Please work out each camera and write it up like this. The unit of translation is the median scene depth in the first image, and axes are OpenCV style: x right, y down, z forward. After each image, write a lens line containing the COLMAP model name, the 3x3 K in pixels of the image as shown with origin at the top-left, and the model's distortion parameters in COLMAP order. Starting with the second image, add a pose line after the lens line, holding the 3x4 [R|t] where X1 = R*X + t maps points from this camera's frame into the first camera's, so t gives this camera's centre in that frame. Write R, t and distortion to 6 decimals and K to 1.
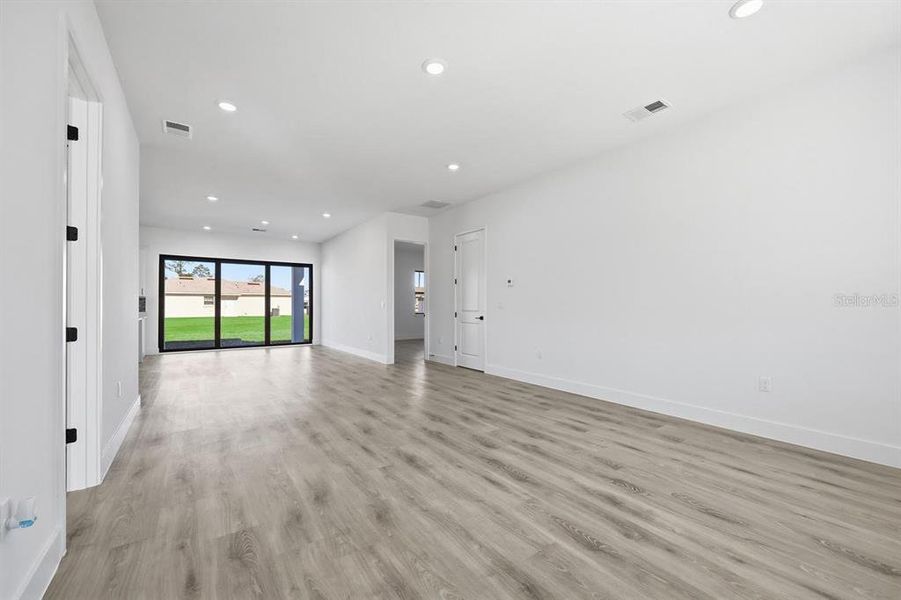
lens RADIAL K [[365.4, 0, 450.0], [0, 365.4, 303.8], [0, 0, 1]] dist [-0.001718, 0.000307]
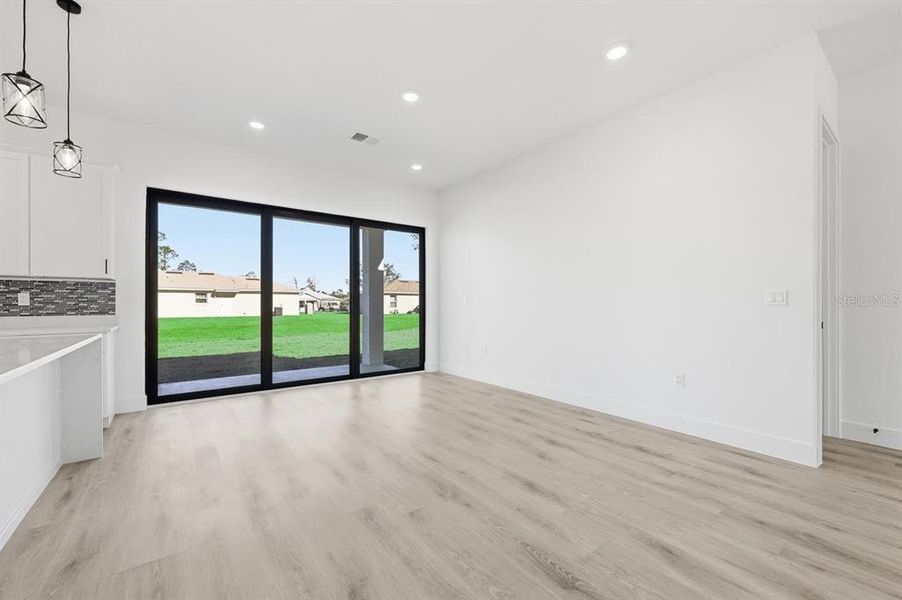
lens RADIAL K [[365.8, 0, 450.5], [0, 365.8, 303.8], [0, 0, 1]] dist [-0.001718, 0.000307]
pose [[0.999543, 0.002294, 0.030150, -0.965093], [-0.002349, 0.999996, 0.001764, 0.016355], [-0.030146, -0.001834, 0.999544, 1.191909]]
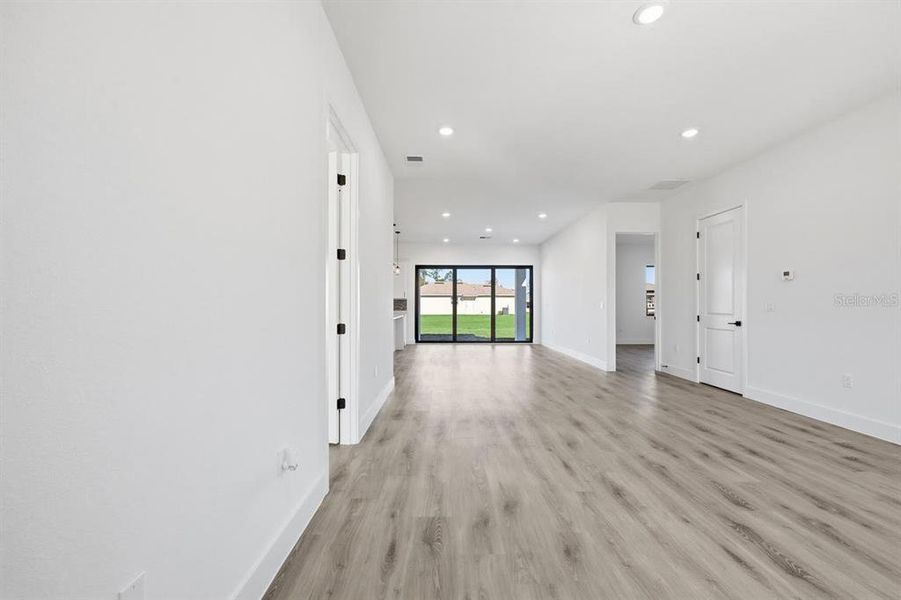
lens RADIAL K [[365.4, 0, 450.0], [0, 365.4, 303.8], [0, 0, 1]] dist [-0.001718, 0.000307]
pose [[0.824688, -0.000201, -0.565587, 0.034312], [0.001092, 0.999999, 0.001236, -0.005747], [0.565586, -0.001637, 0.824687, 0.061131]]
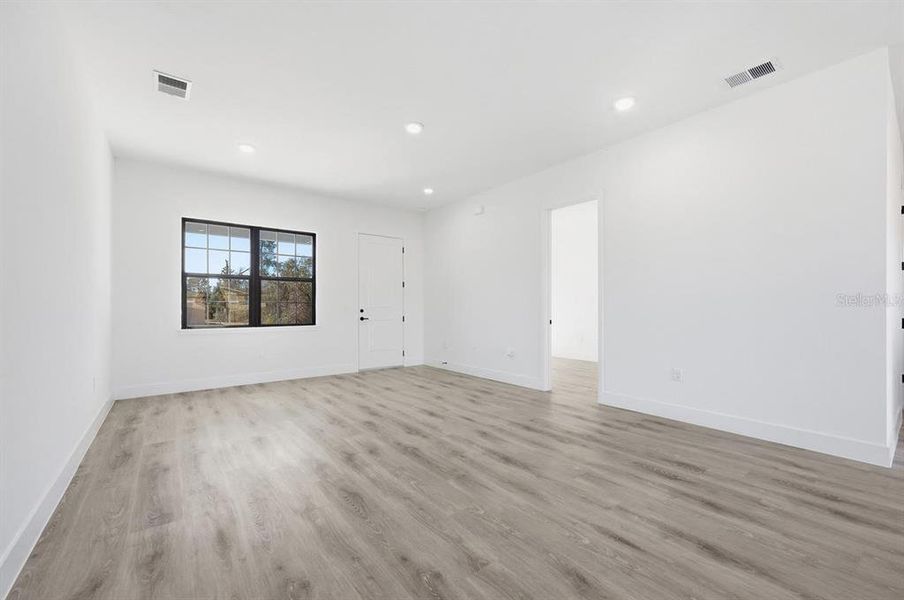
lens RADIAL K [[369.8, 0, 453.3], [0, 369.8, 305.7], [0, 0, 1]] dist [0.000064, 0.000070]
pose [[-0.998908, 0.005042, -0.046448, -0.086613], [0.005578, 0.999919, -0.011418, 0.014541], [0.046387, -0.011665, -0.998855, 1.682641]]
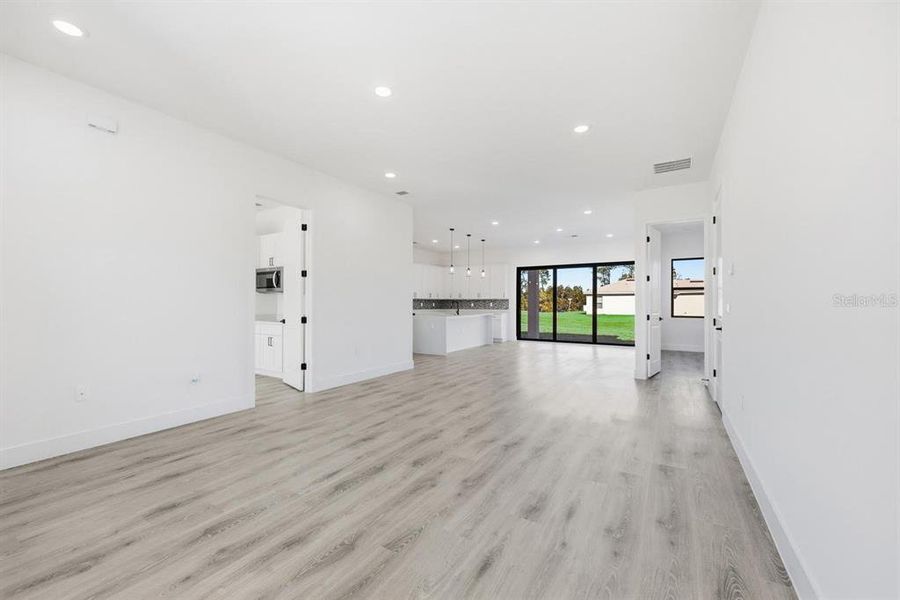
lens RADIAL K [[360.6, 0, 448.2], [0, 360.6, 303.4], [0, 0, 1]] dist [-0.000056, 0.000196]
pose [[0.392268, 0.001307, -0.919850, 0.733881], [0.002367, 0.999994, 0.002431, -0.010204], [0.919848, -0.003131, 0.392263, 0.540806]]
